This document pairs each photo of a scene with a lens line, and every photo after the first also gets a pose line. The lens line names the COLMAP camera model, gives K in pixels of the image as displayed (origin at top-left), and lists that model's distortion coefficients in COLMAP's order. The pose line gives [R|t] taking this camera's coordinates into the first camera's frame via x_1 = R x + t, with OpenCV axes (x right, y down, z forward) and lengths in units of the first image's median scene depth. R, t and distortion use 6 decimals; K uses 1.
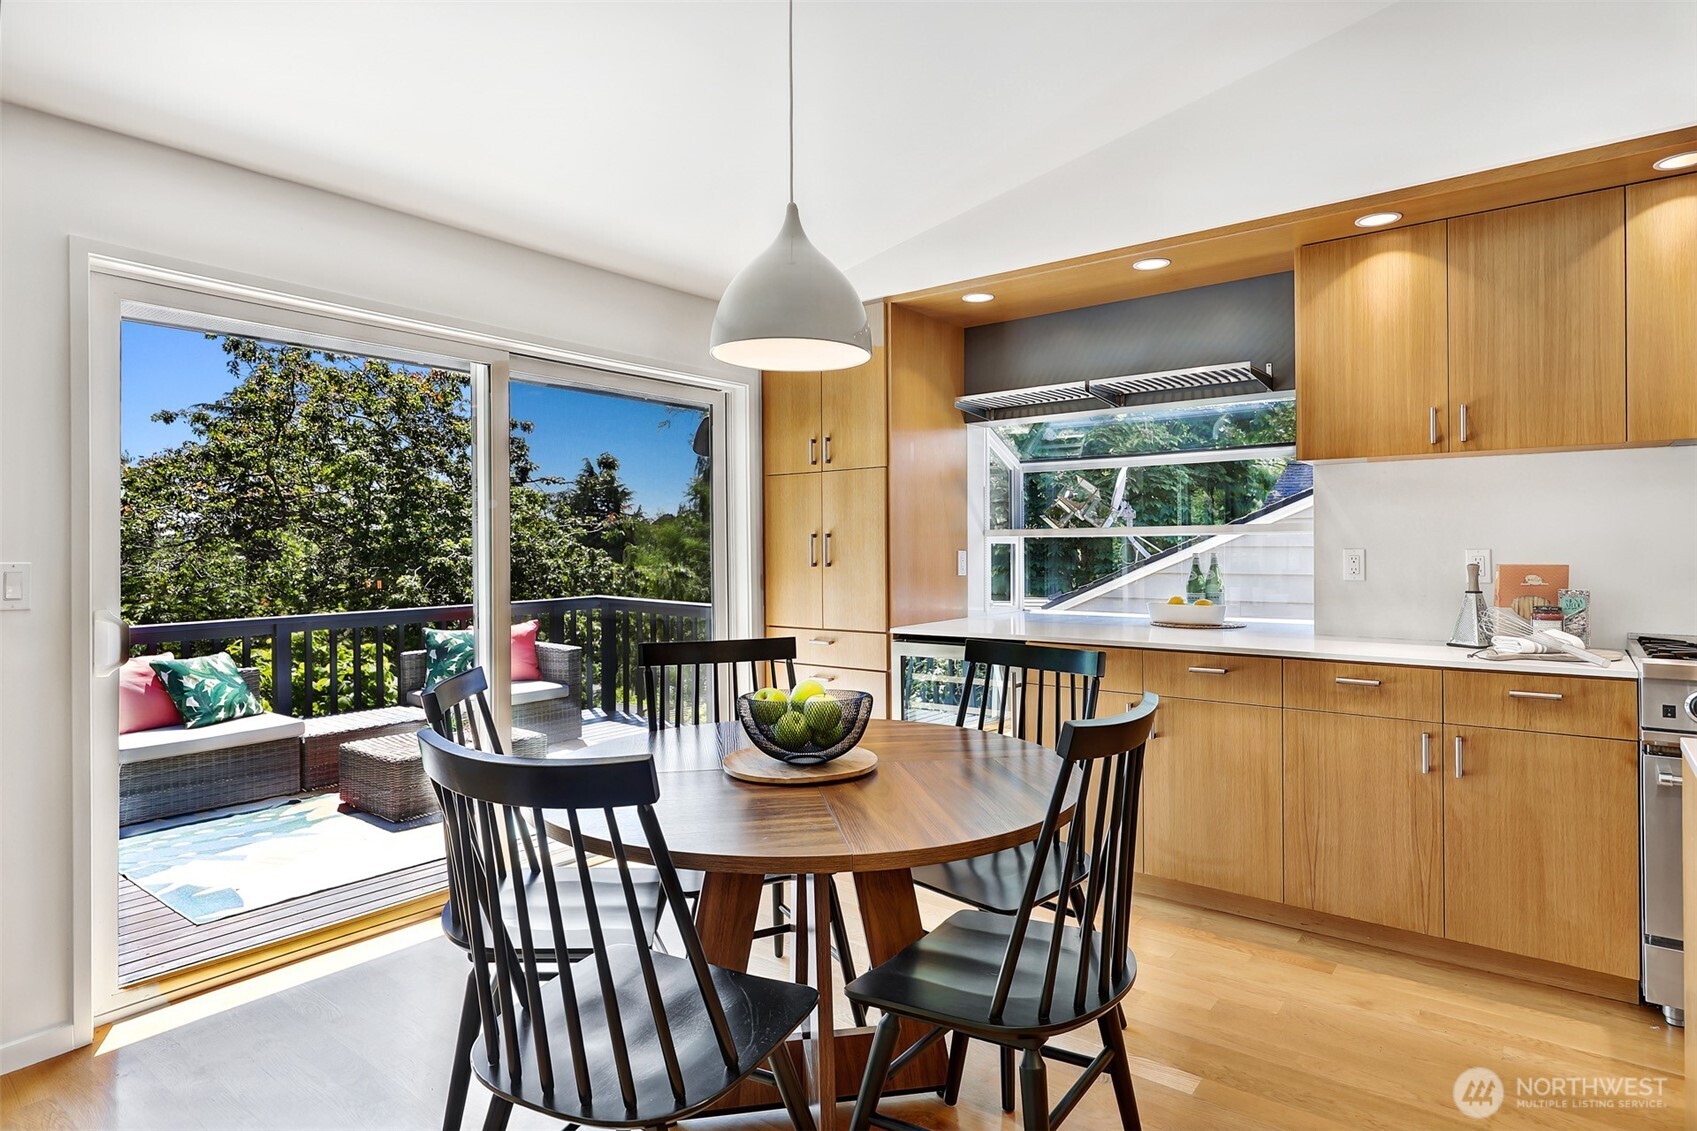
lens RADIAL K [[933.9, 0, 843.5], [0, 933.9, 547.5], [0, 0, 1]] dist [0.004635, -0.000280]
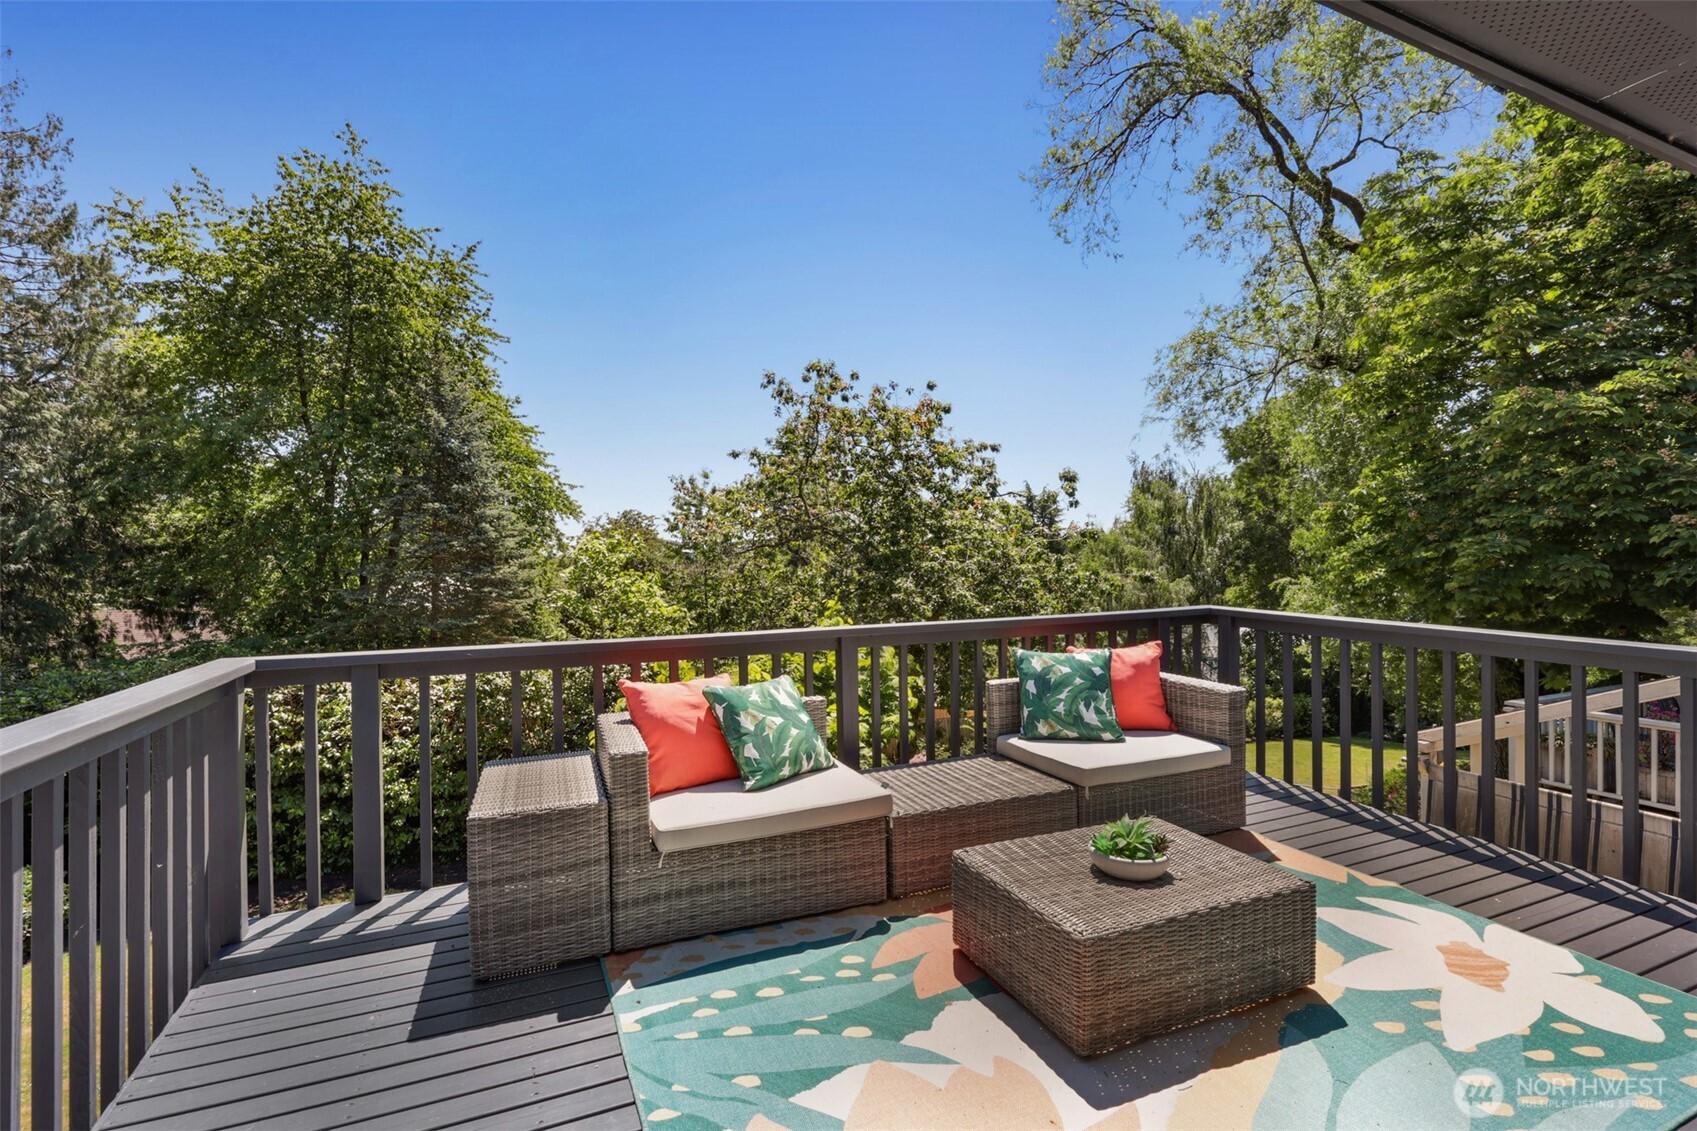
lens RADIAL K [[761.5, 0, 844.0], [0, 761.5, 563.3], [0, 0, 1]] dist [-0.001963, 0.000077]
pose [[0.884057, 0.002323, -0.467374, -0.090317], [0.001035, 0.999975, 0.006927, 0.005130], [0.467378, -0.006607, 0.884033, 0.129913]]
